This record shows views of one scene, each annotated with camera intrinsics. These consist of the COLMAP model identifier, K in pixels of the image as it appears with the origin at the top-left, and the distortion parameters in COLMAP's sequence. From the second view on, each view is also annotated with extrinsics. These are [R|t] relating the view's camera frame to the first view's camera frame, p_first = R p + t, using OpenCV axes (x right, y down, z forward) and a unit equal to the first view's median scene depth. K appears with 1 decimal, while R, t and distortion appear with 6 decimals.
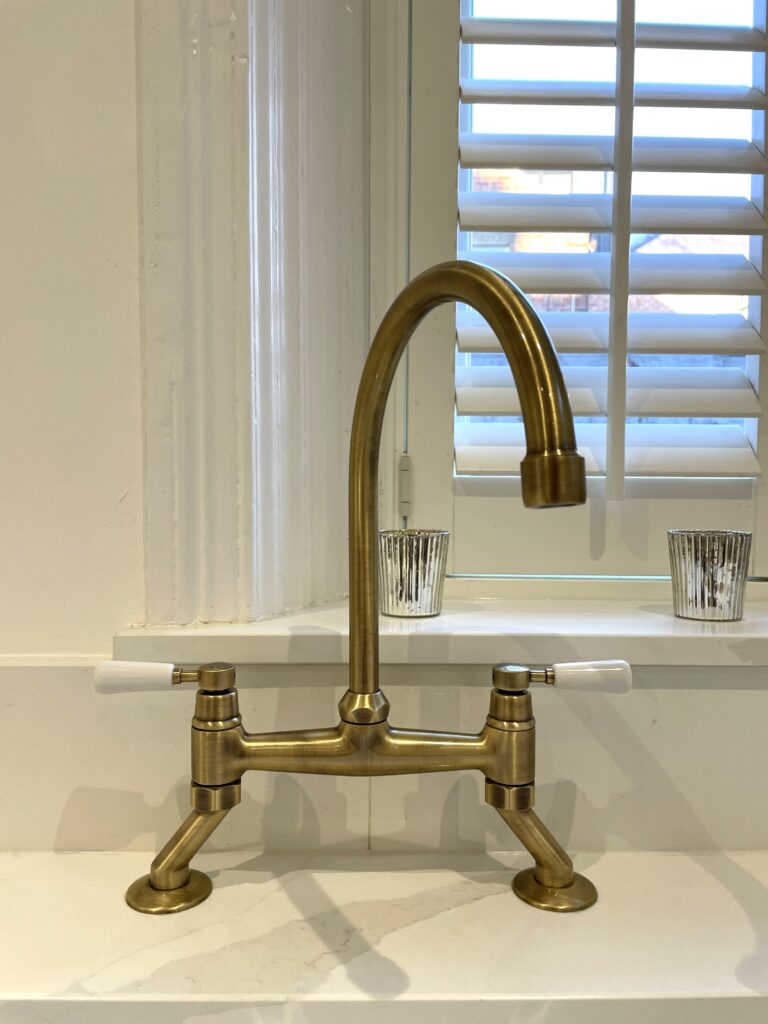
lens RADIAL K [[784.8, 0, 380.4], [0, 784.8, 514.6], [0, 0, 1]] dist [0.056567, -0.001753]
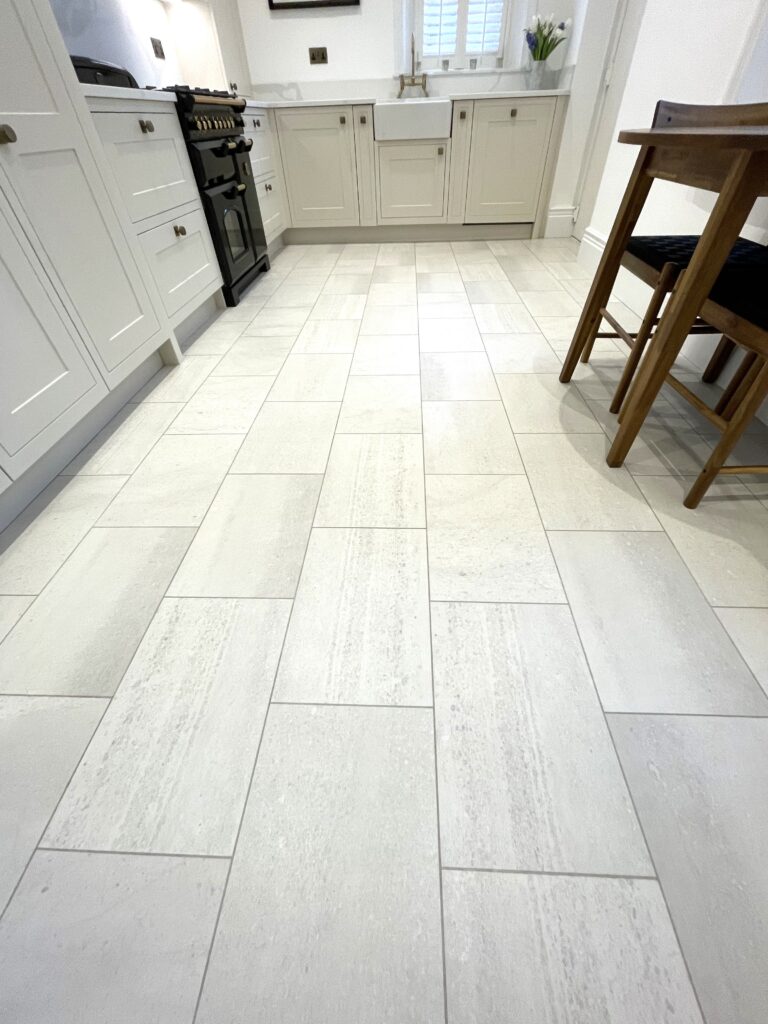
lens RADIAL K [[414.6, 0, 387.8], [0, 414.6, 516.3], [0, 0, 1]] dist [-0.005579, 0.001117]
pose [[0.996558, 0.035717, -0.074808, 0.341157], [0.026853, 0.714679, 0.698937, 0.647792], [0.078428, -0.698540, 0.711260, -9.263608]]
